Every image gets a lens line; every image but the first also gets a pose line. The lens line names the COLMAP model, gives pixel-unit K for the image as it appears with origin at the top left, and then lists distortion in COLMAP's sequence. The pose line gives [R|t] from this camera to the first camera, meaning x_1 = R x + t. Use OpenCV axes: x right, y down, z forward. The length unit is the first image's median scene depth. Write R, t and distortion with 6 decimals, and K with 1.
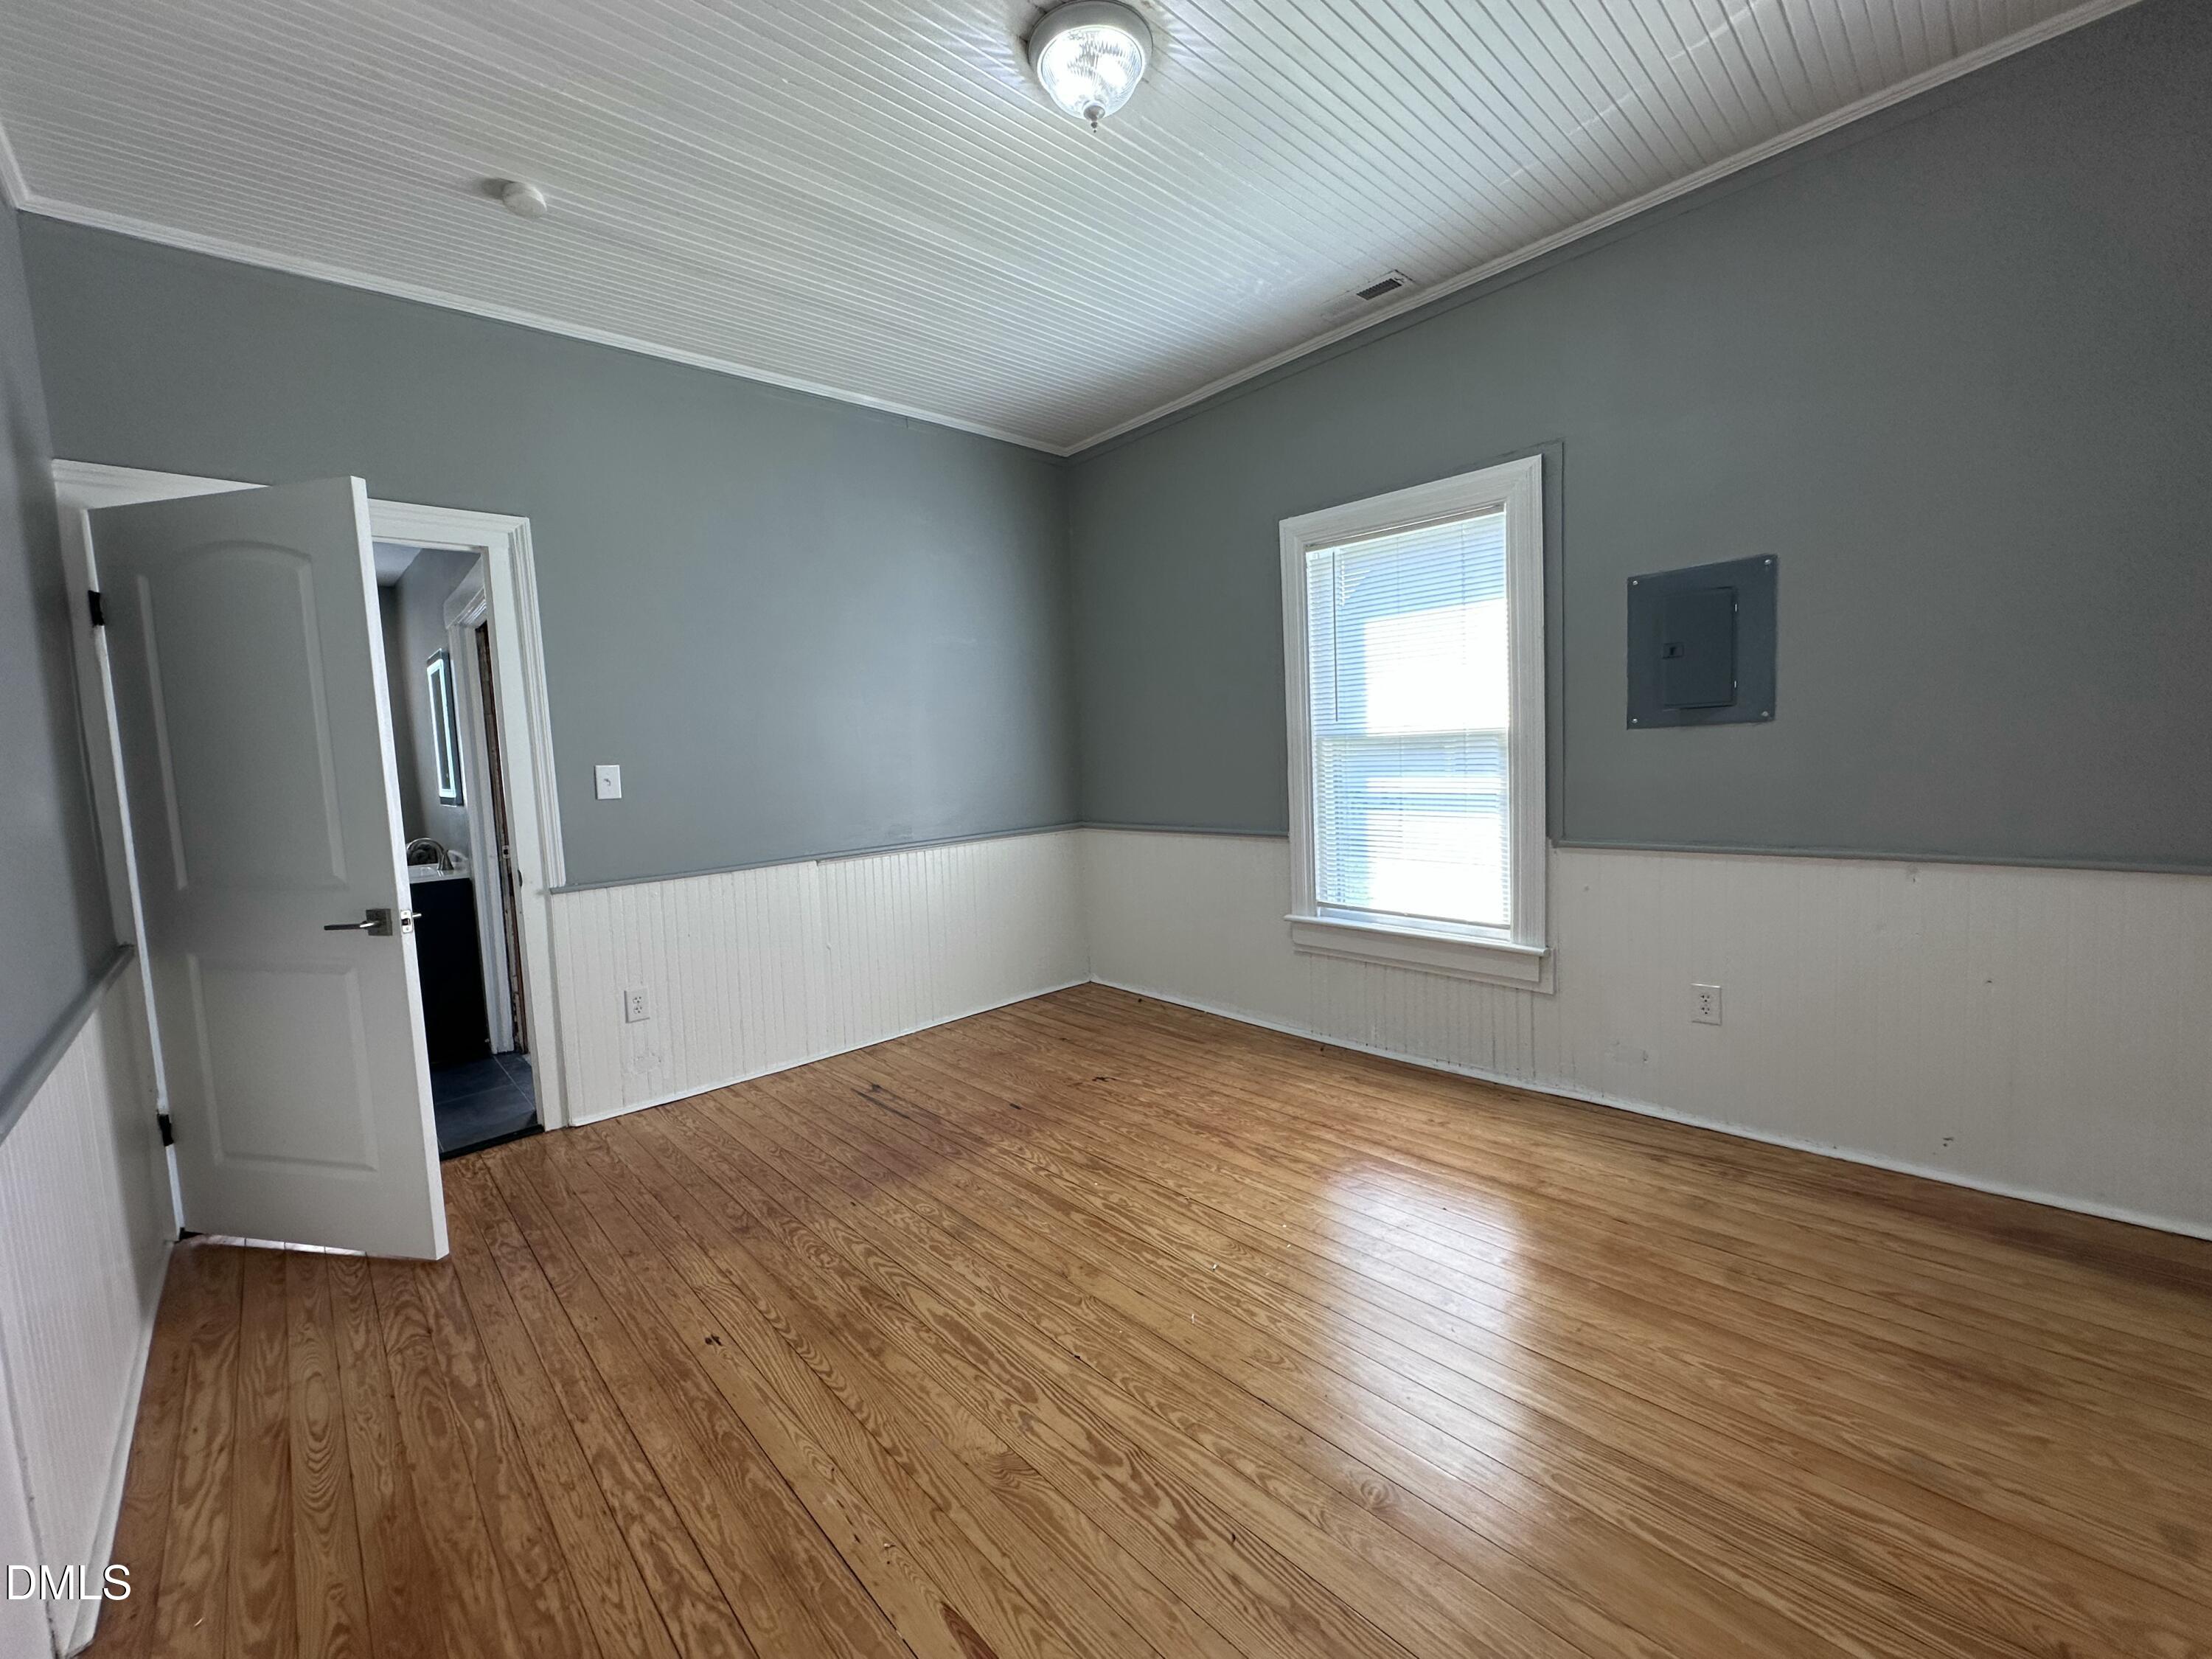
lens RADIAL K [[881.2, 0, 1103.7], [0, 881.2, 817.8], [0, 0, 1]] dist [-0.002359, 0.001455]
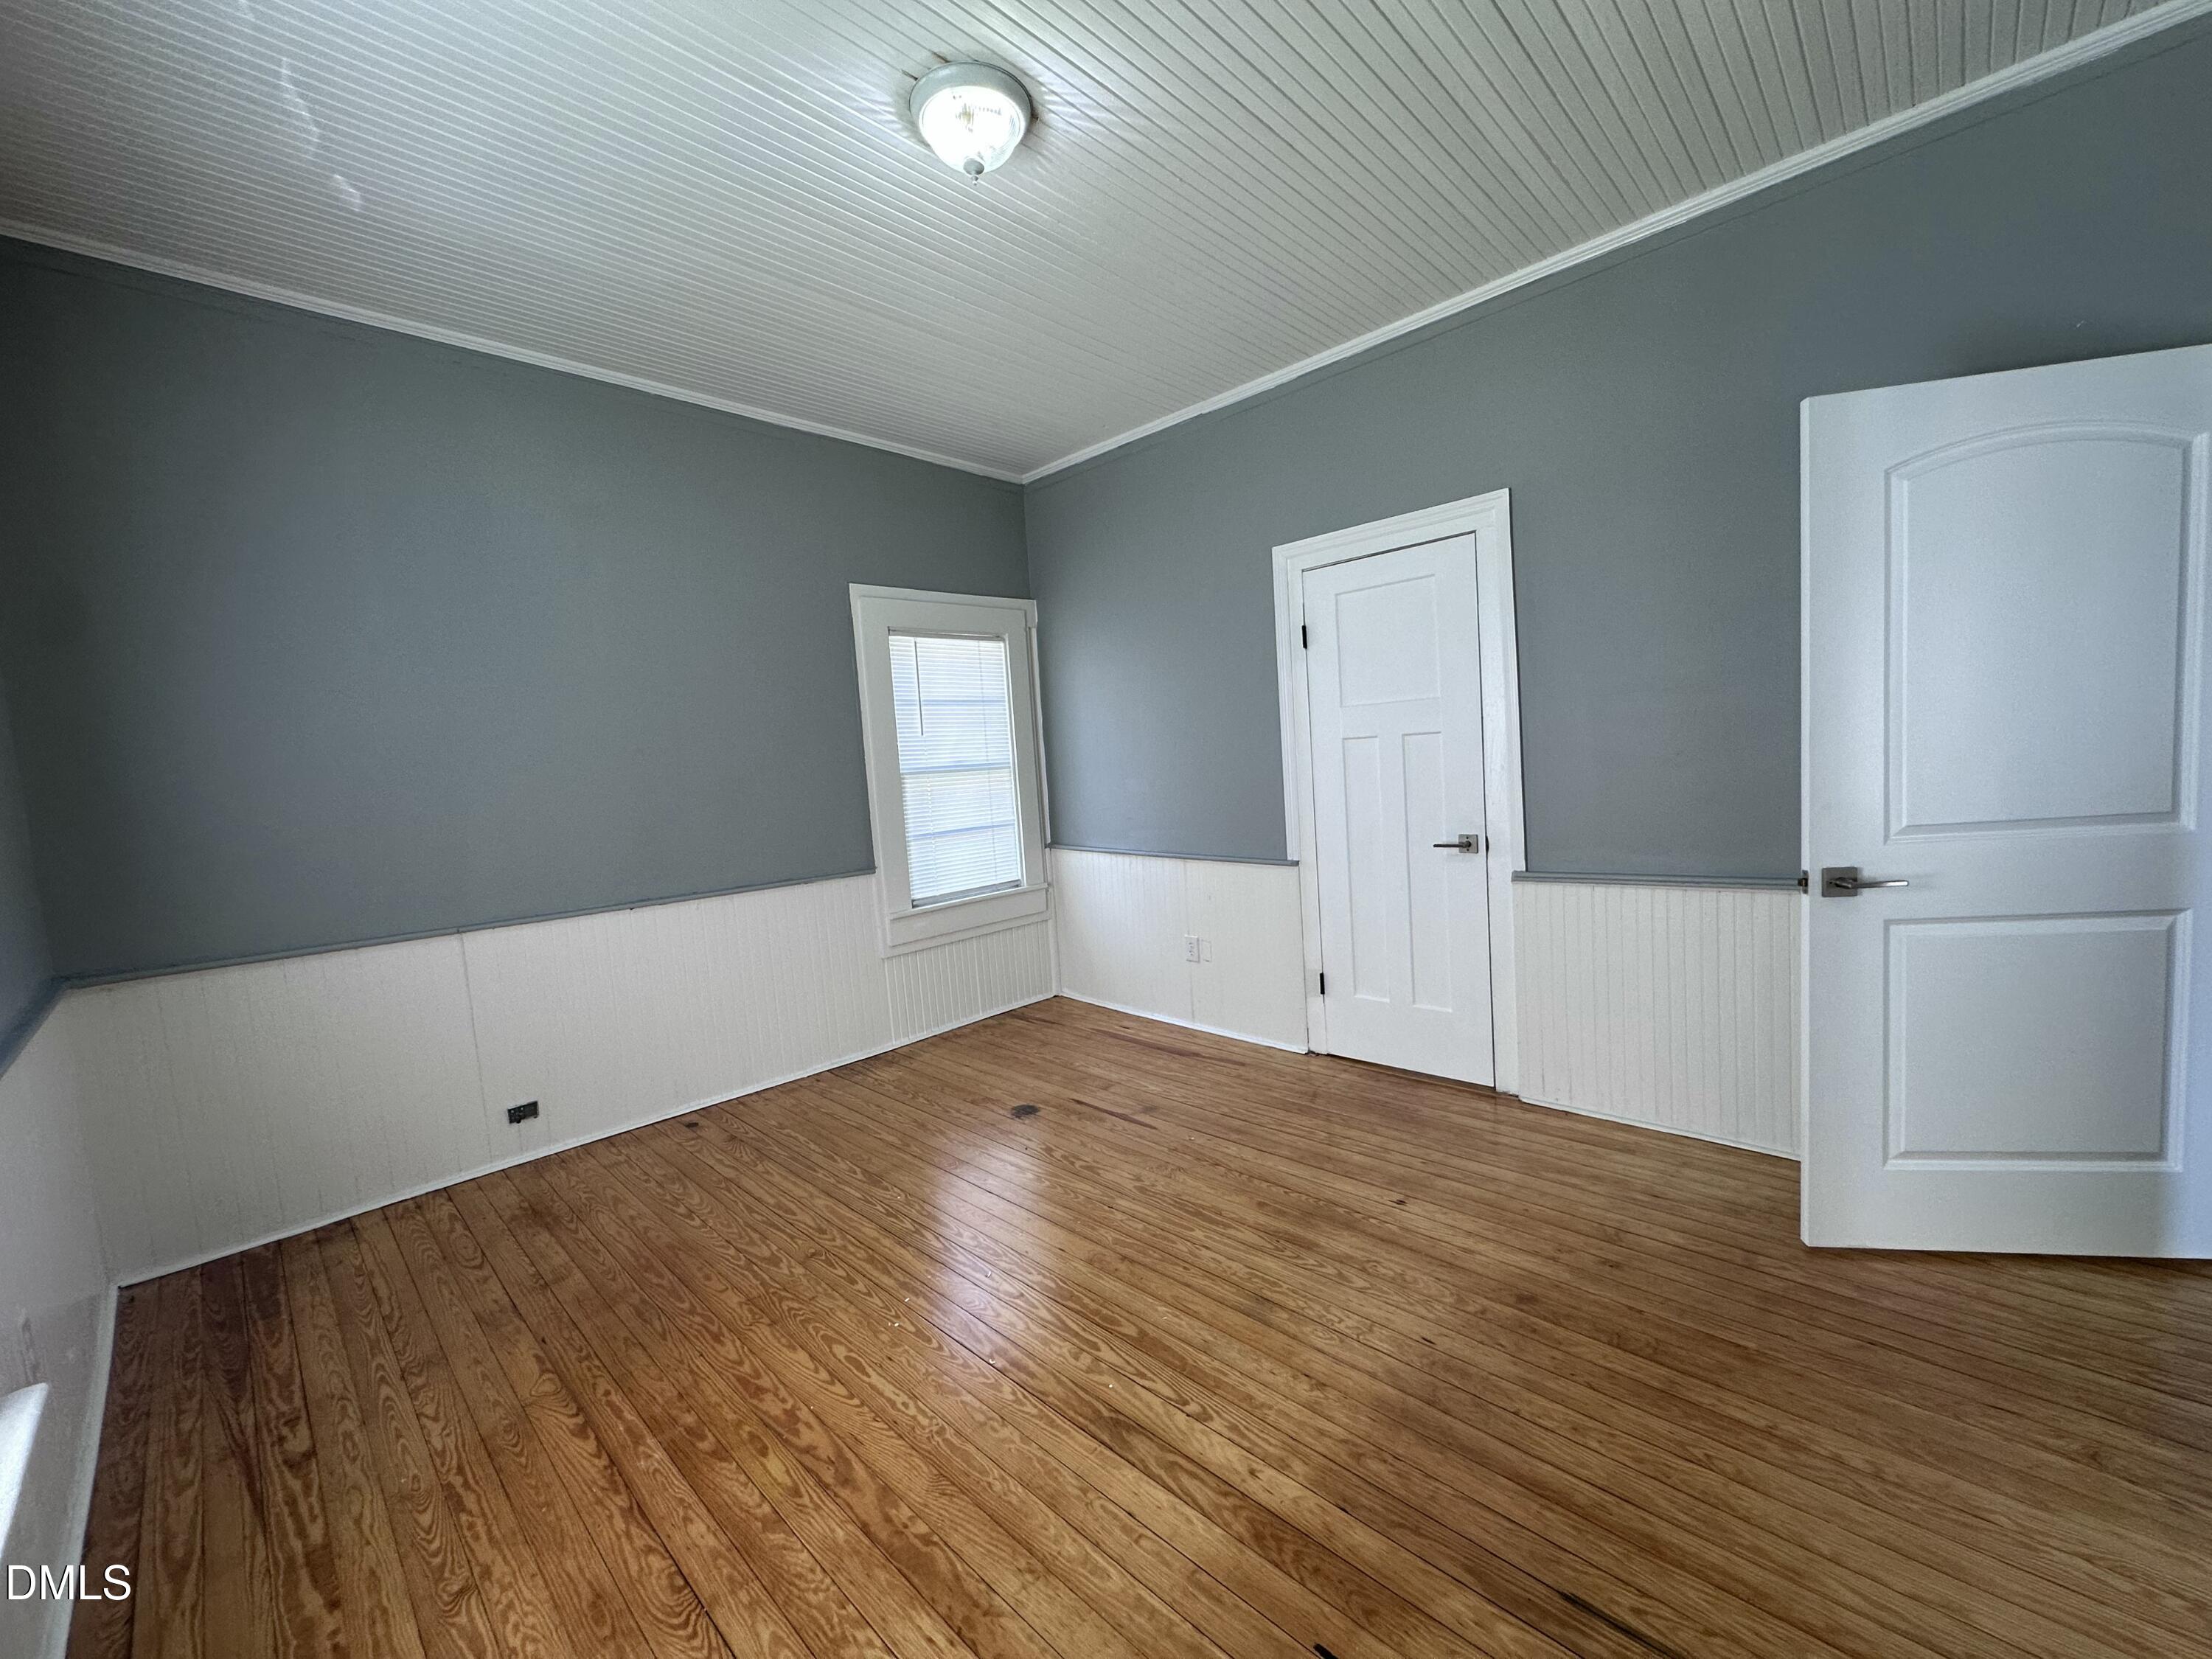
lens RADIAL K [[881.2, 0, 1108.3], [0, 881.2, 827.0], [0, 0, 1]] dist [-0.002359, 0.001455]
pose [[-0.993073, 0.112145, -0.035053, -0.040278], [0.104540, 0.979519, 0.172090, -0.192764], [0.053634, 0.167233, -0.984457, 2.063885]]
